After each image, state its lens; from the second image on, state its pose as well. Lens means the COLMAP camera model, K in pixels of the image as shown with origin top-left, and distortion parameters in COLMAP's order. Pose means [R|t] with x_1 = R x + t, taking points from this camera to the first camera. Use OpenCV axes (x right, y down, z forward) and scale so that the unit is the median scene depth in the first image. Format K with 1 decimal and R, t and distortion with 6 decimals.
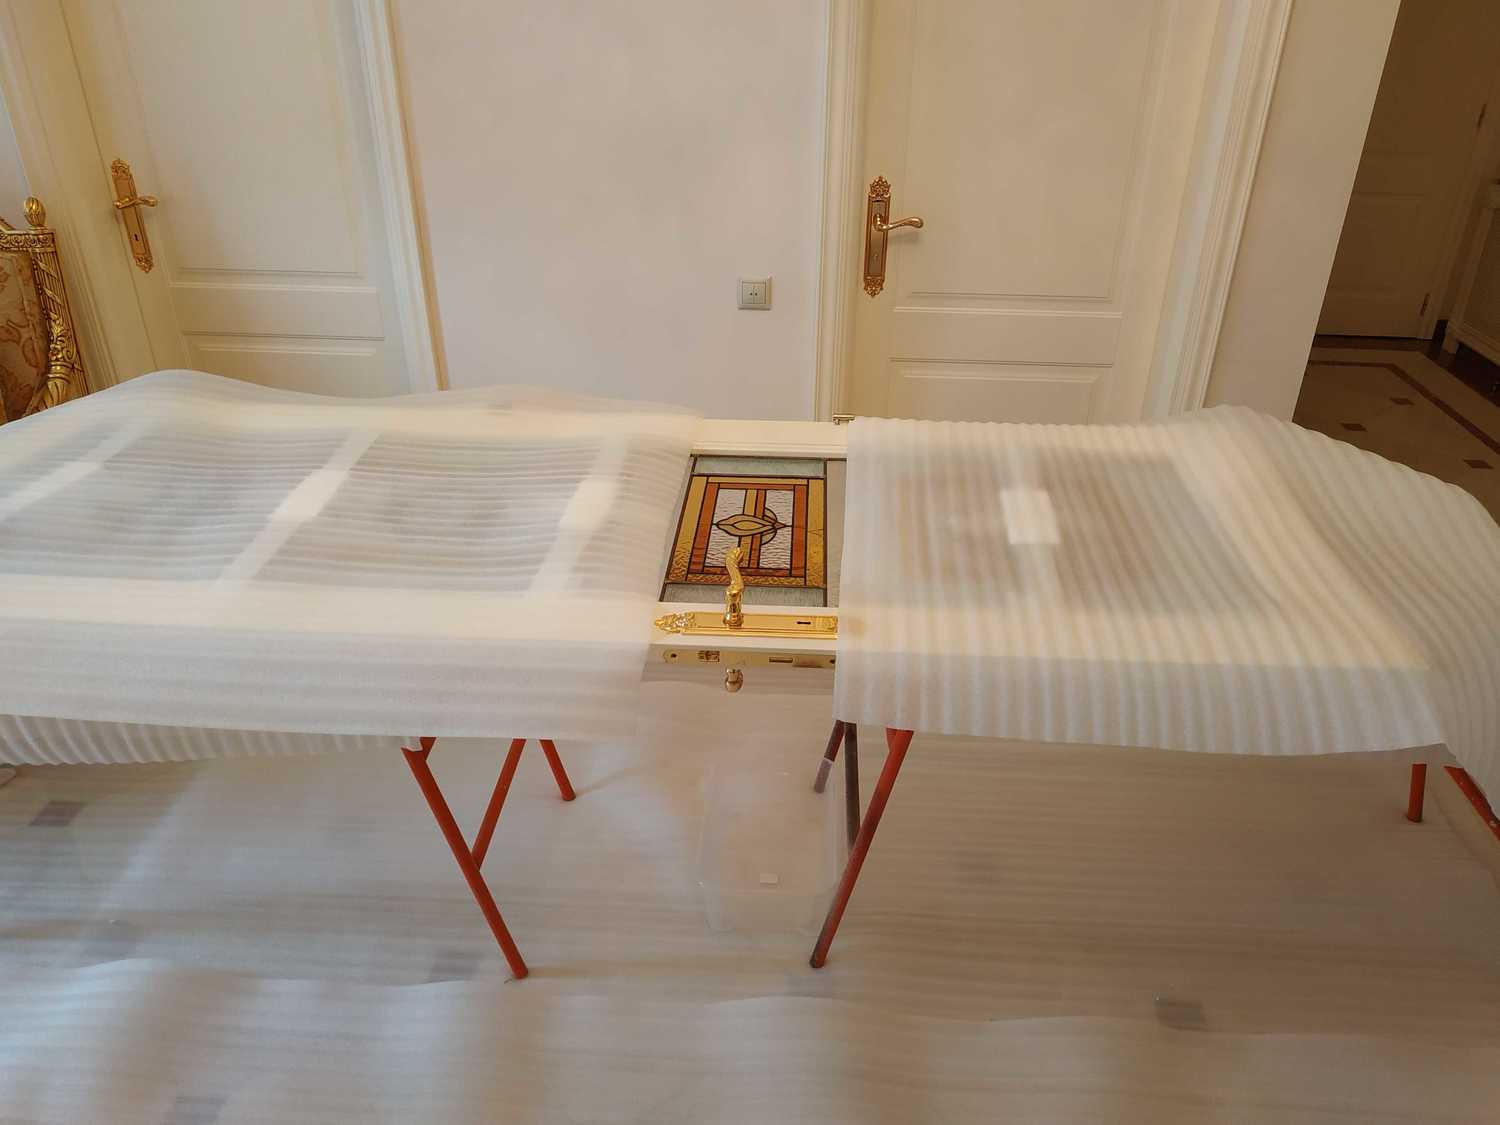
lens RADIAL K [[1081.6, 0, 750.0], [0, 1081.6, 562.5], [0, 0, 1]] dist [0.005868, -0.046875]
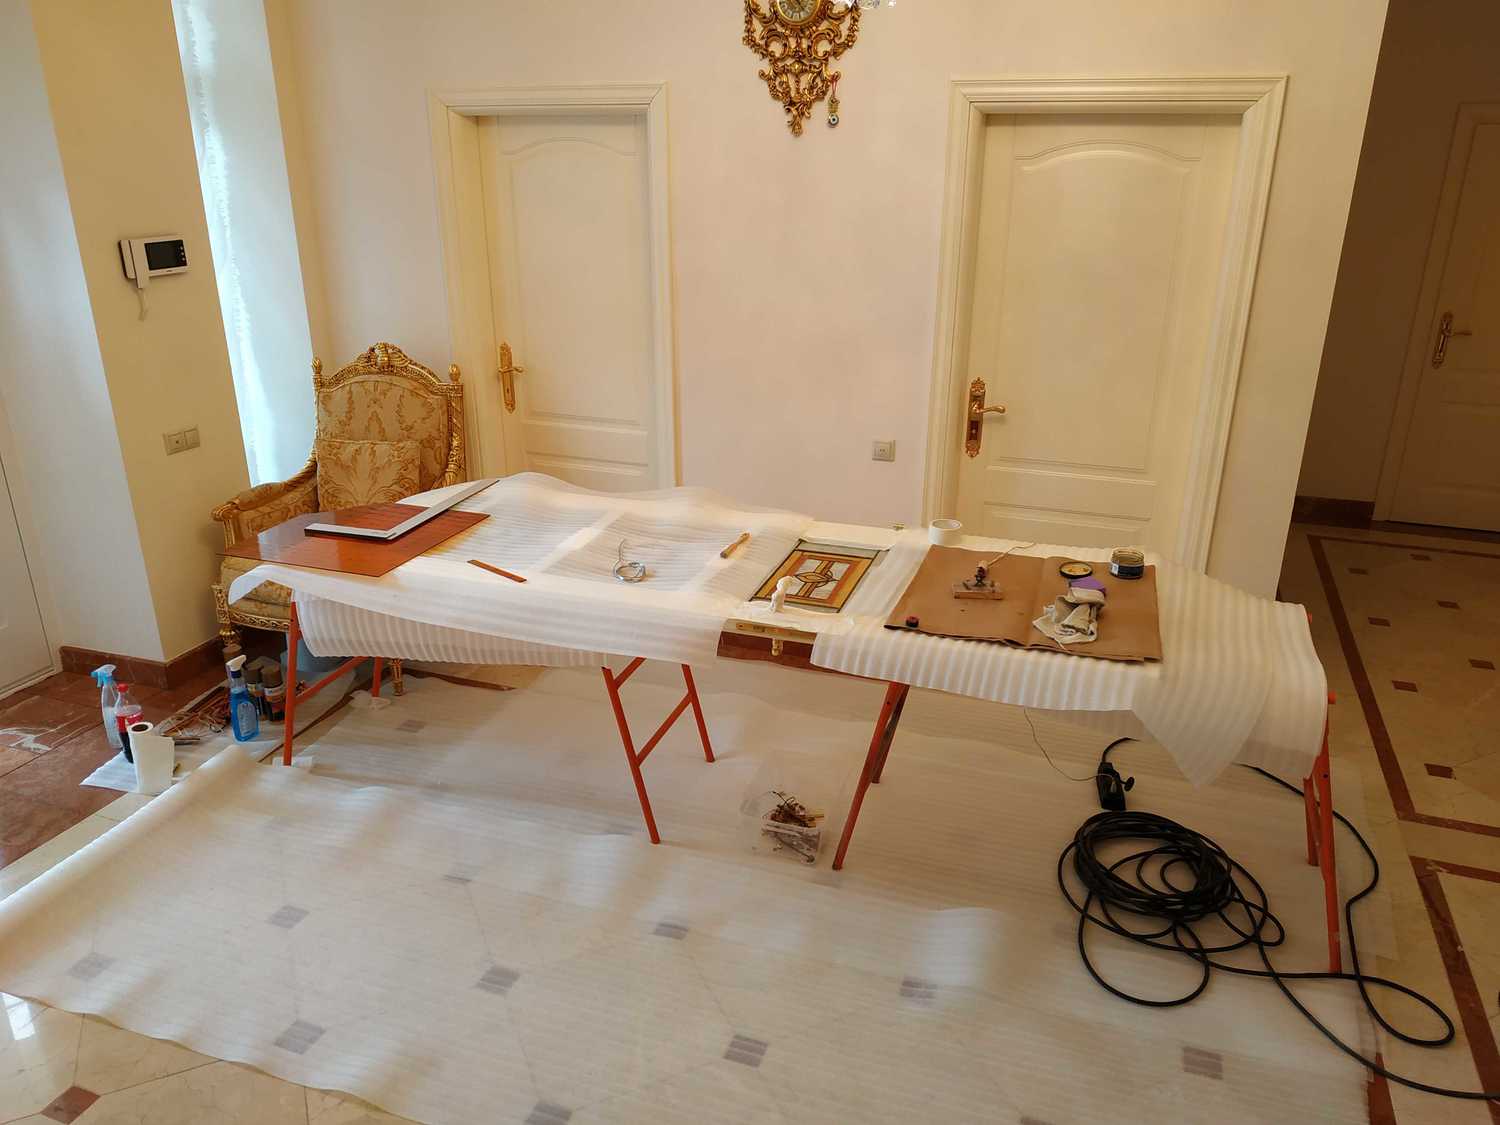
lens RADIAL K [[1081.6, 0, 750.0], [0, 1081.6, 562.5], [0, 0, 1]] dist [0.005868, -0.046875]
pose [[0.961764, 0.090774, -0.258398, 0.230234], [-0.126856, 0.983815, -0.126553, 0.114982], [0.242729, 0.154493, 0.957713, -0.444890]]
